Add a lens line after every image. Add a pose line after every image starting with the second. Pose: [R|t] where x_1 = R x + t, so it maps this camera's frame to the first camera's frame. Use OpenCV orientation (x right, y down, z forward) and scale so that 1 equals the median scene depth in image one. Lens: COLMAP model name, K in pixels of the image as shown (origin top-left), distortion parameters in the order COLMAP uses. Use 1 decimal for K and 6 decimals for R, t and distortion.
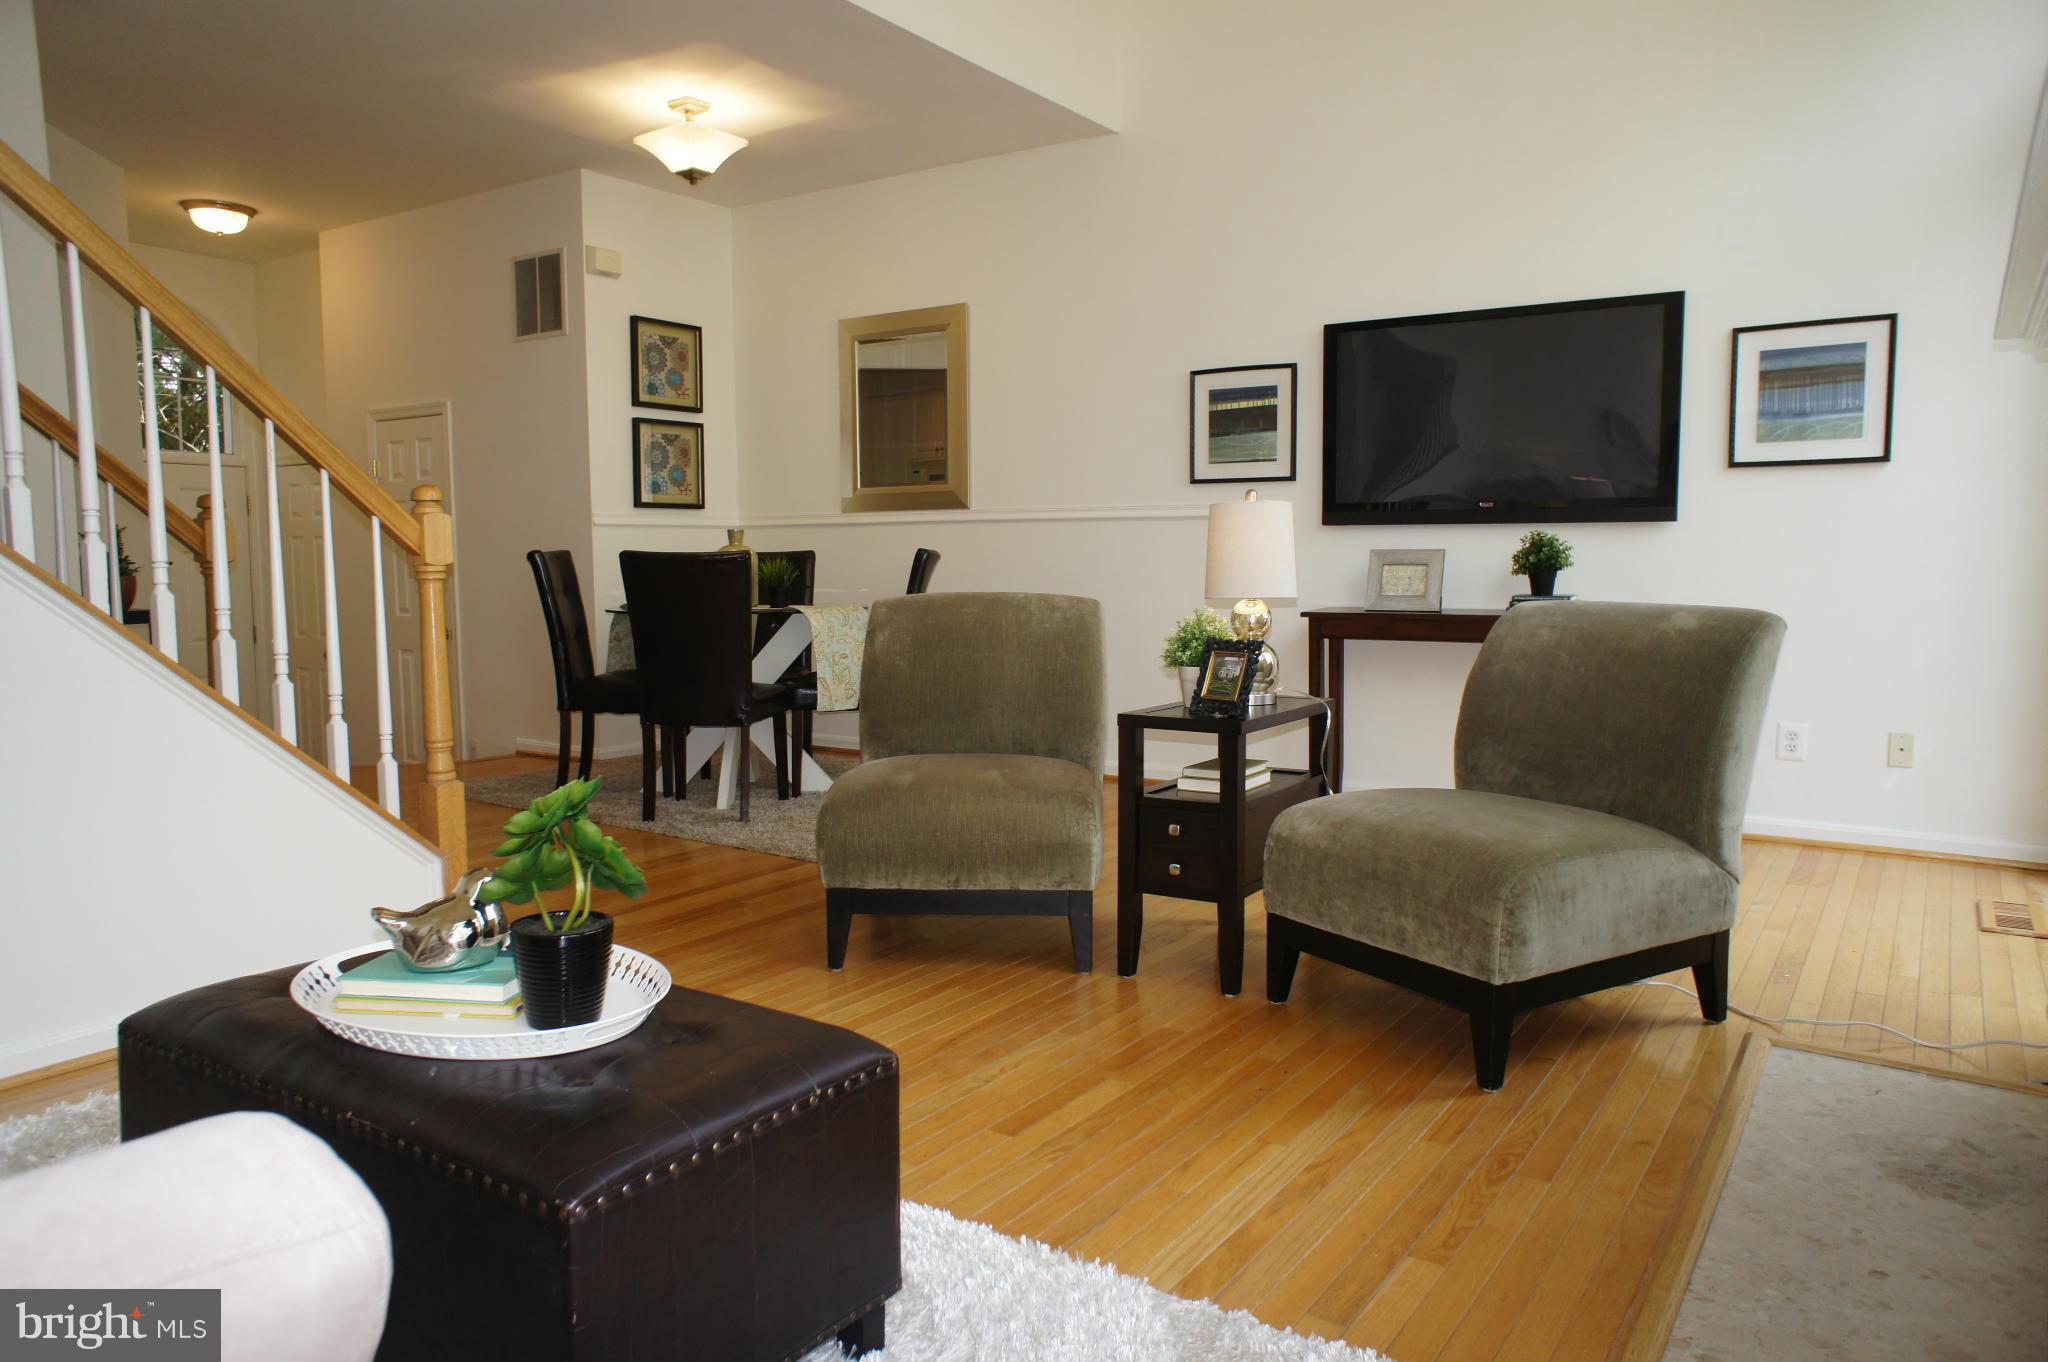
lens RADIAL K [[1385.7, 0, 1025.5], [0, 1385.7, 684.3], [0, 0, 1]] dist [-0.043088, 0.048844]
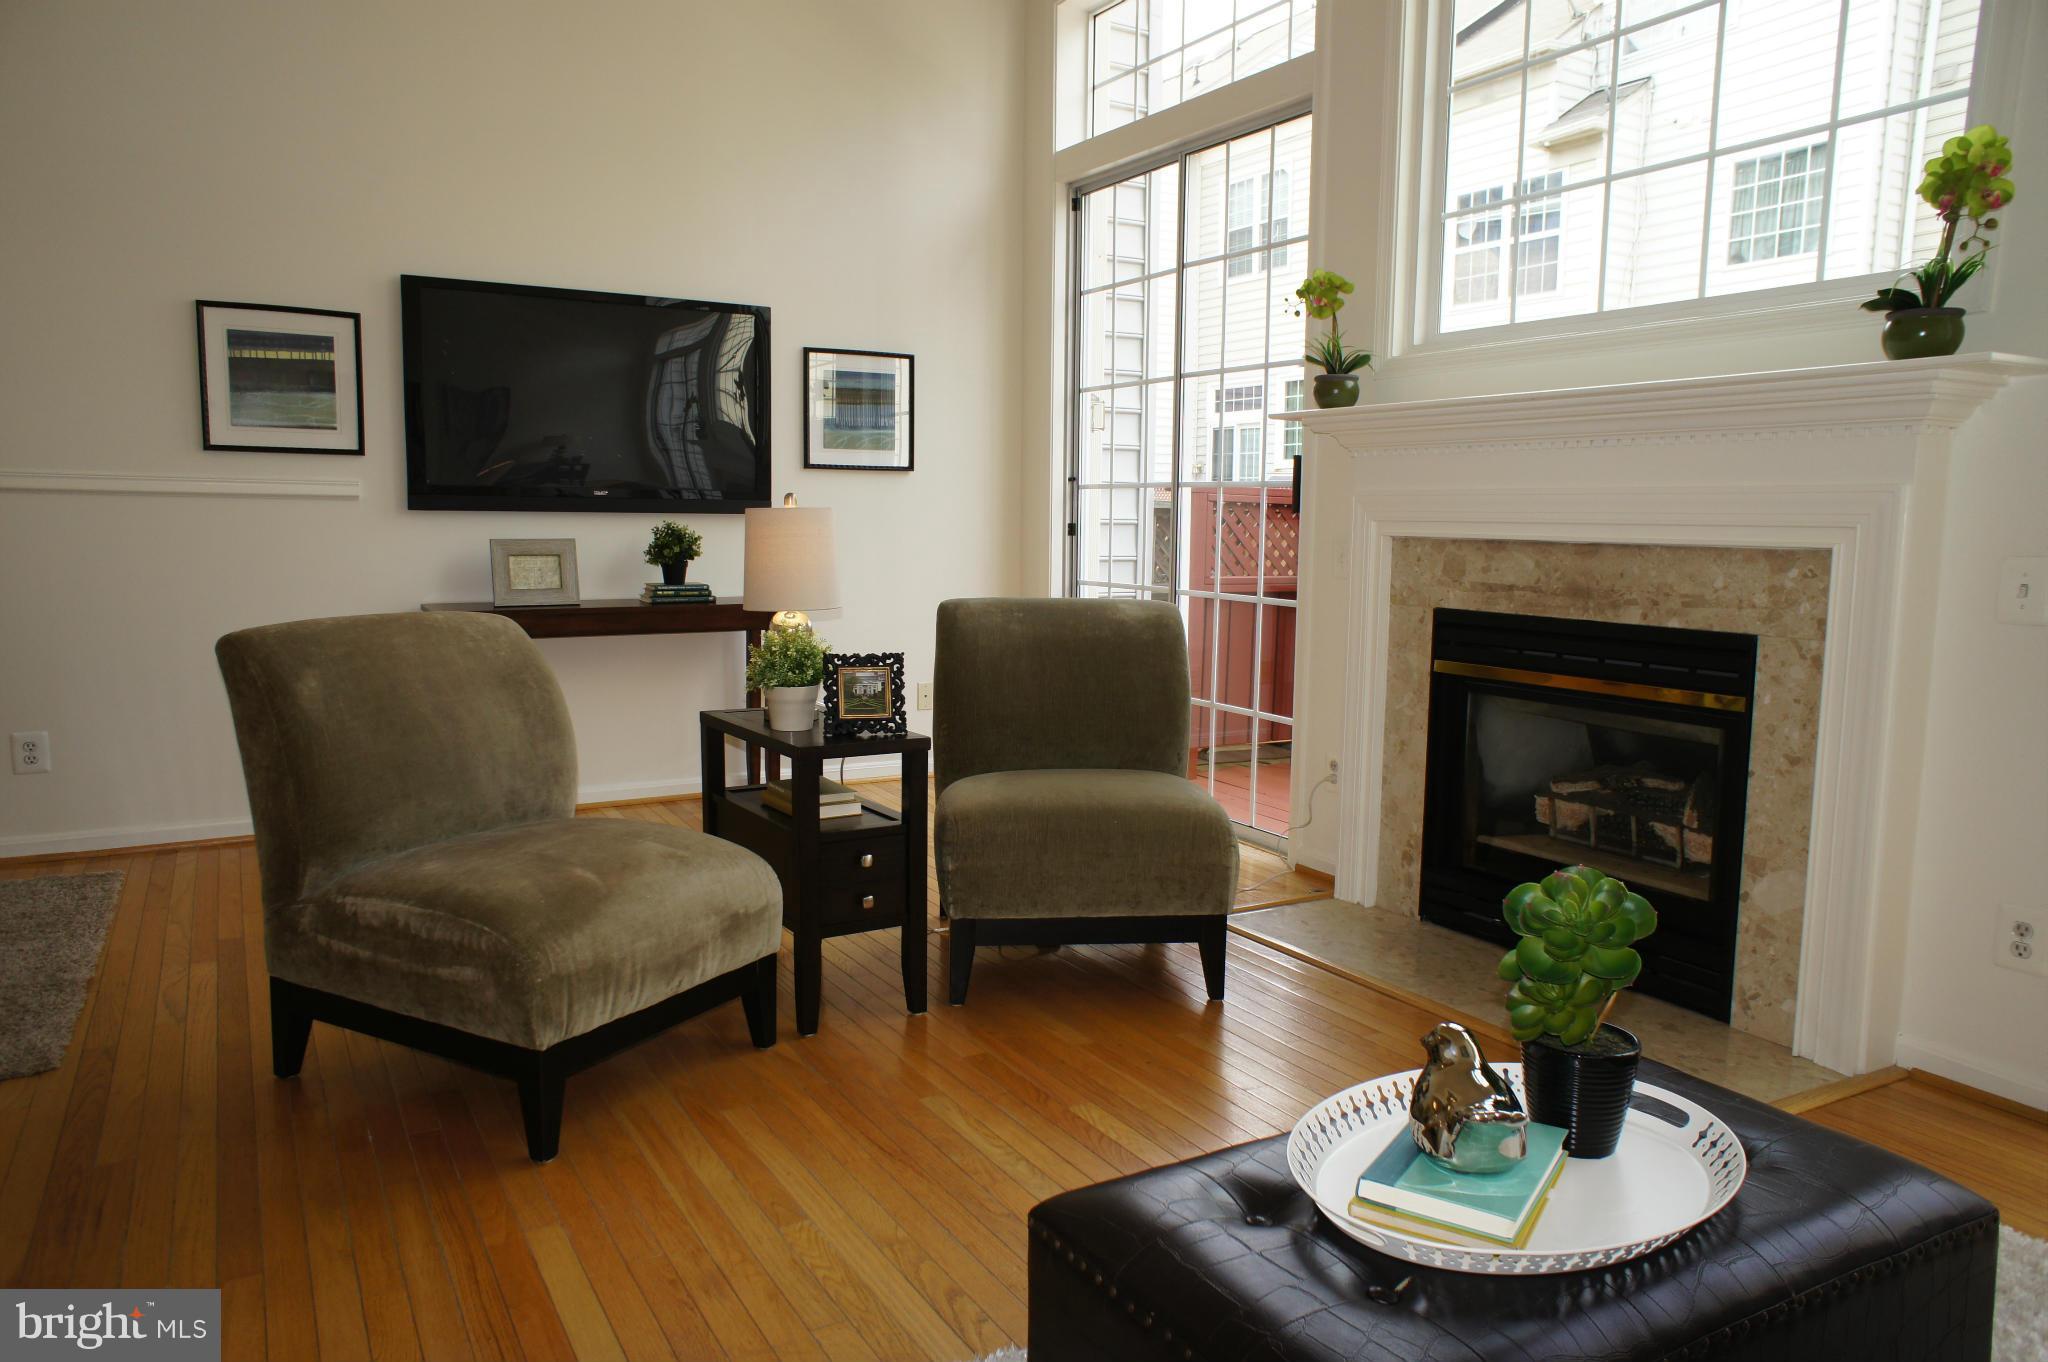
lens RADIAL K [[1385.7, 0, 1027.6], [0, 1385.7, 673.4], [0, 0, 1]] dist [-0.043088, 0.048844]
pose [[0.436710, -0.091684, 0.894918, -0.424733], [0.068412, 0.995297, 0.068583, -0.049578], [-0.896997, 0.031272, 0.440929, 0.302996]]
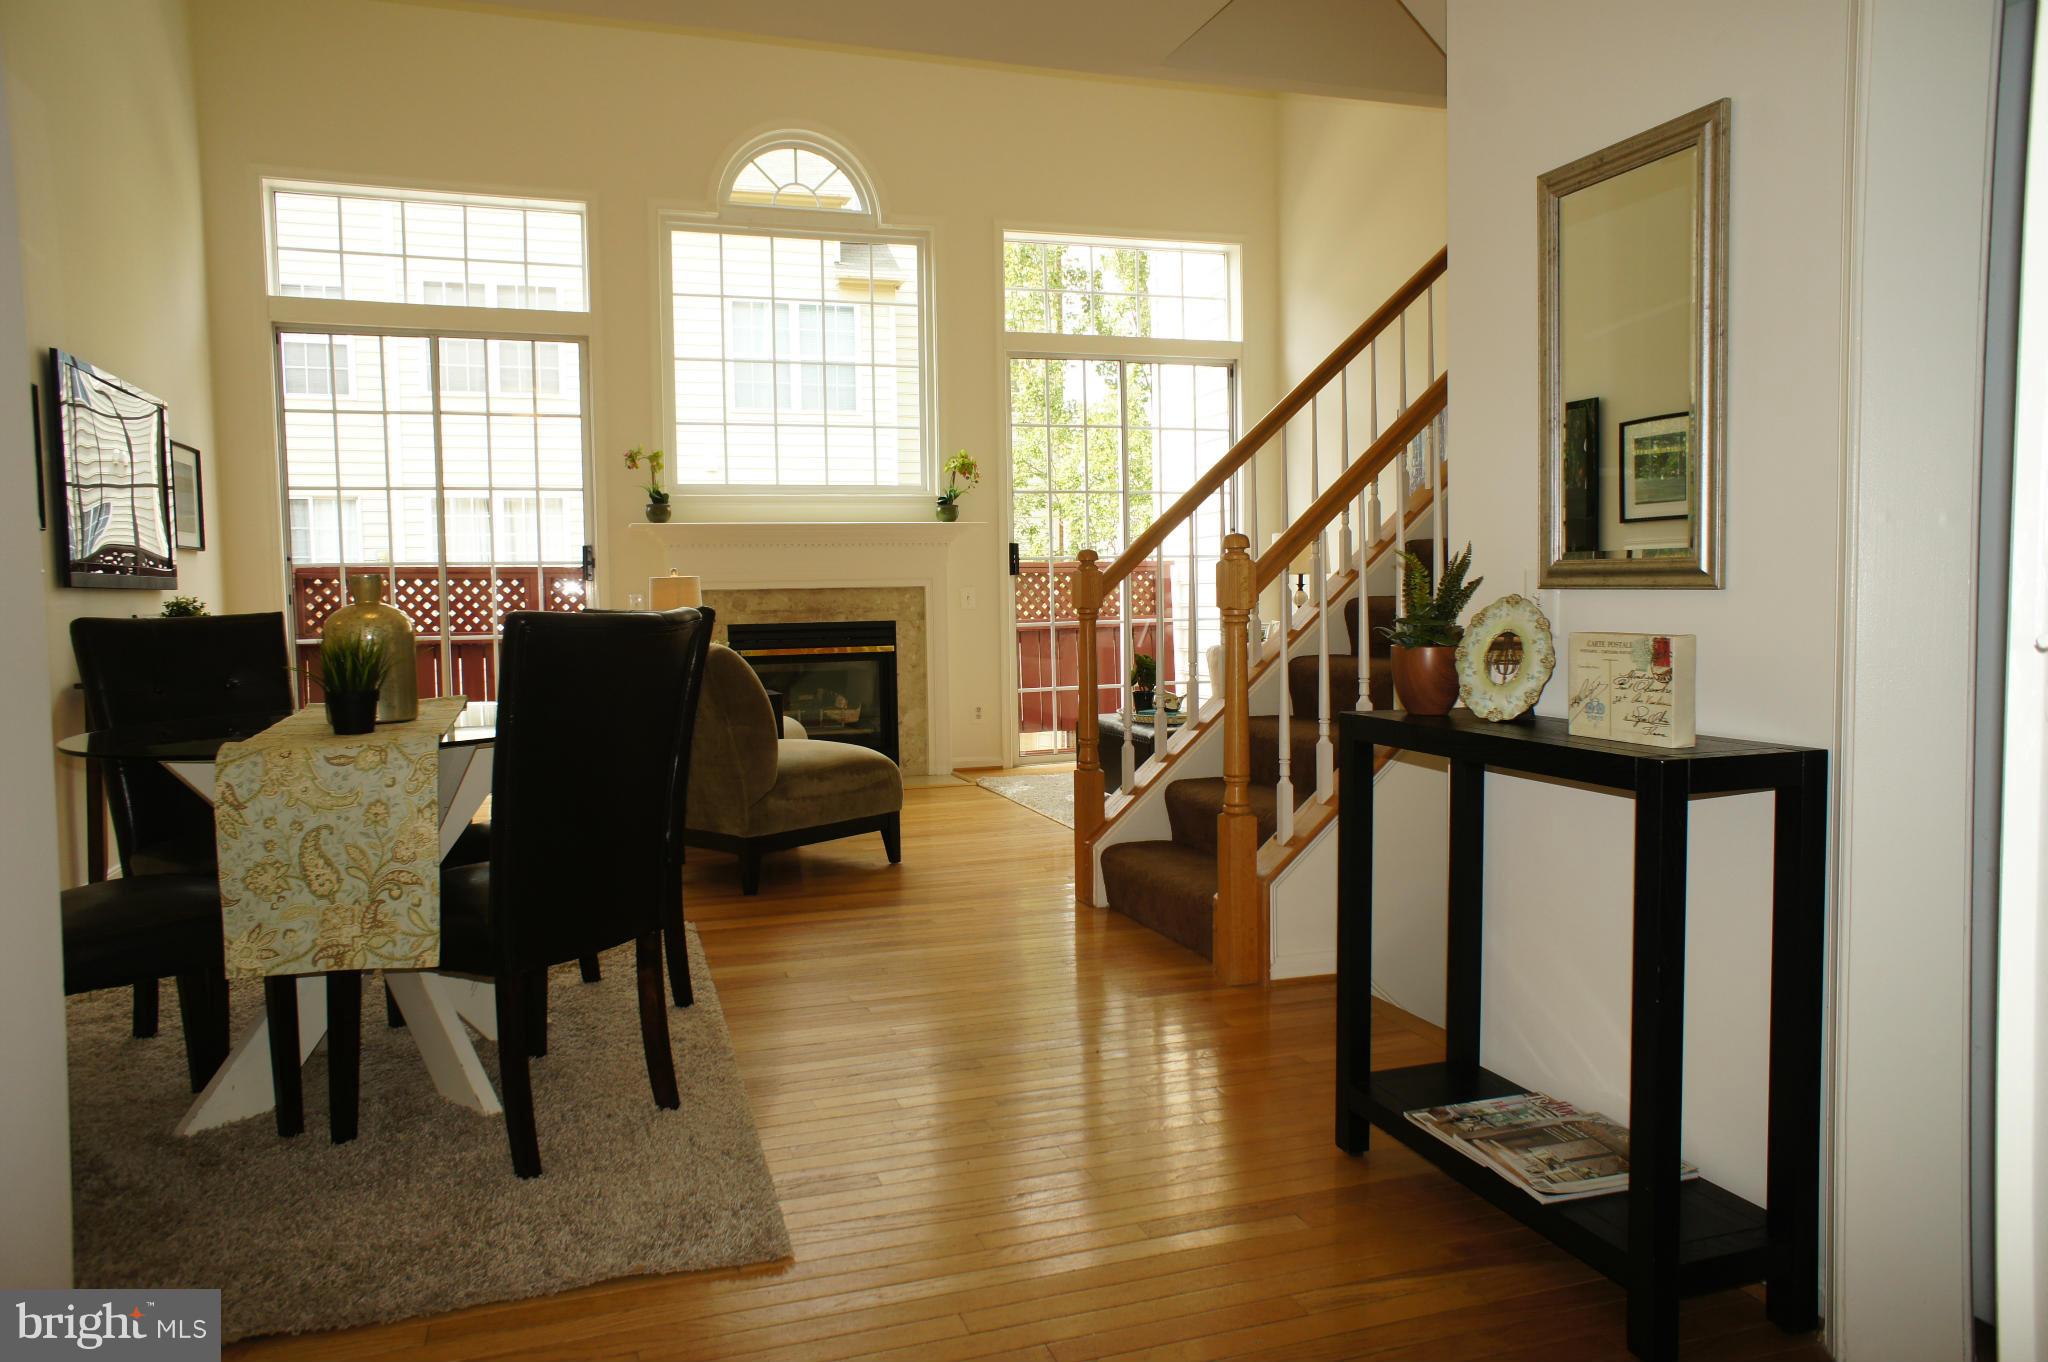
lens RADIAL K [[1385.7, 0, 1023.5], [0, 1385.7, 674.8], [0, 0, 1]] dist [-0.043088, 0.048844]
pose [[-0.793471, -0.022451, 0.608193, -0.813170], [0.075341, 0.988009, 0.134764, -0.142302], [-0.603926, 0.152753, -0.782266, 1.418032]]
